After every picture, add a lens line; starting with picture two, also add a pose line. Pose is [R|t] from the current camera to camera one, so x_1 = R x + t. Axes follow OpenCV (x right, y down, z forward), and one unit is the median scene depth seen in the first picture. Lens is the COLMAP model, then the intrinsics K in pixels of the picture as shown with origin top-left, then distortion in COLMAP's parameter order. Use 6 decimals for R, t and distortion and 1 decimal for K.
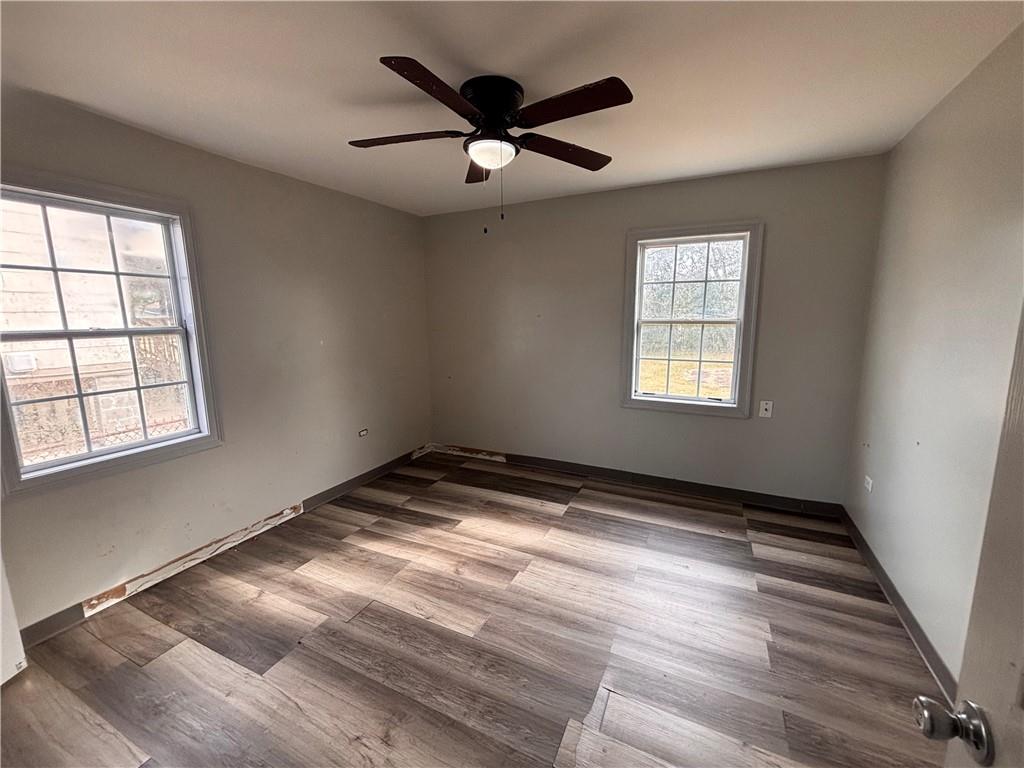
lens RADIAL K [[411.2, 0, 512.0], [0, 411.2, 384.0], [0, 0, 1]] dist [0.000191, -0.000152]
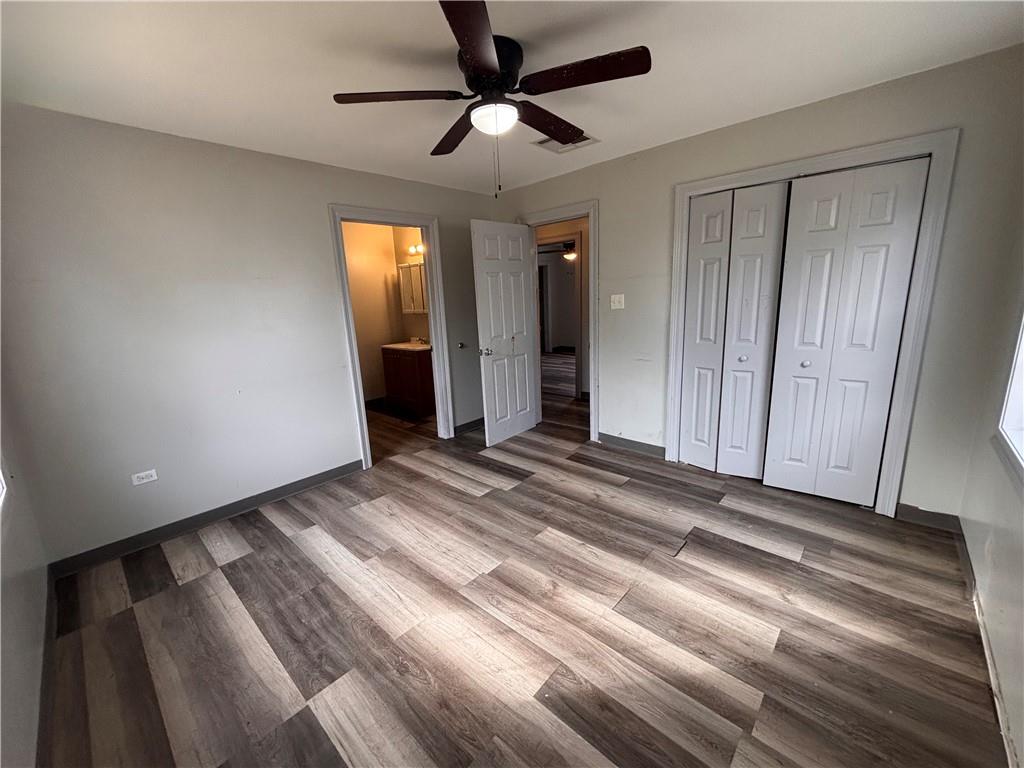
lens RADIAL K [[411.2, 0, 512.0], [0, 411.2, 384.0], [0, 0, 1]] dist [0.000191, -0.000152]
pose [[-0.955717, -0.006649, 0.294212, -0.273548], [0.106801, 0.923748, 0.367809, -0.233739], [-0.274223, 0.382943, -0.882131, 1.489683]]
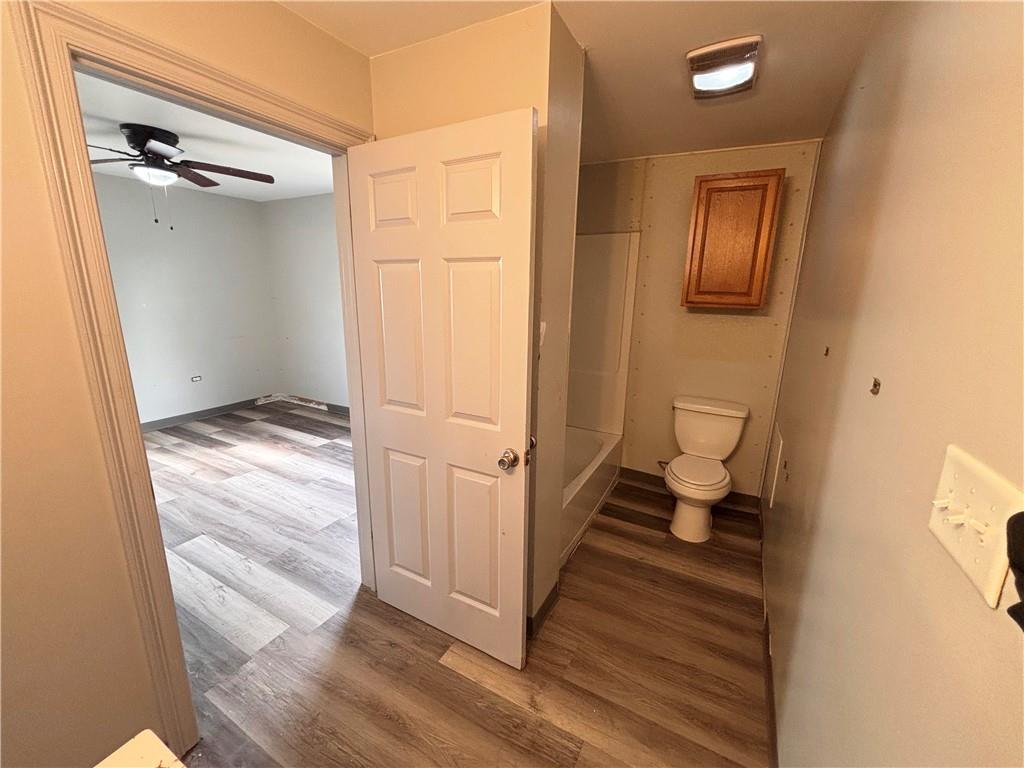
lens RADIAL K [[419.6, 0, 489.2], [0, 419.6, 385.2], [0, 0, 1]] dist [0.000004, -0.000005]
pose [[0.995810, 0.041074, -0.081708, 0.880428], [-0.035643, 0.997126, 0.066849, 0.029784], [0.084219, -0.063657, 0.994412, -0.272422]]
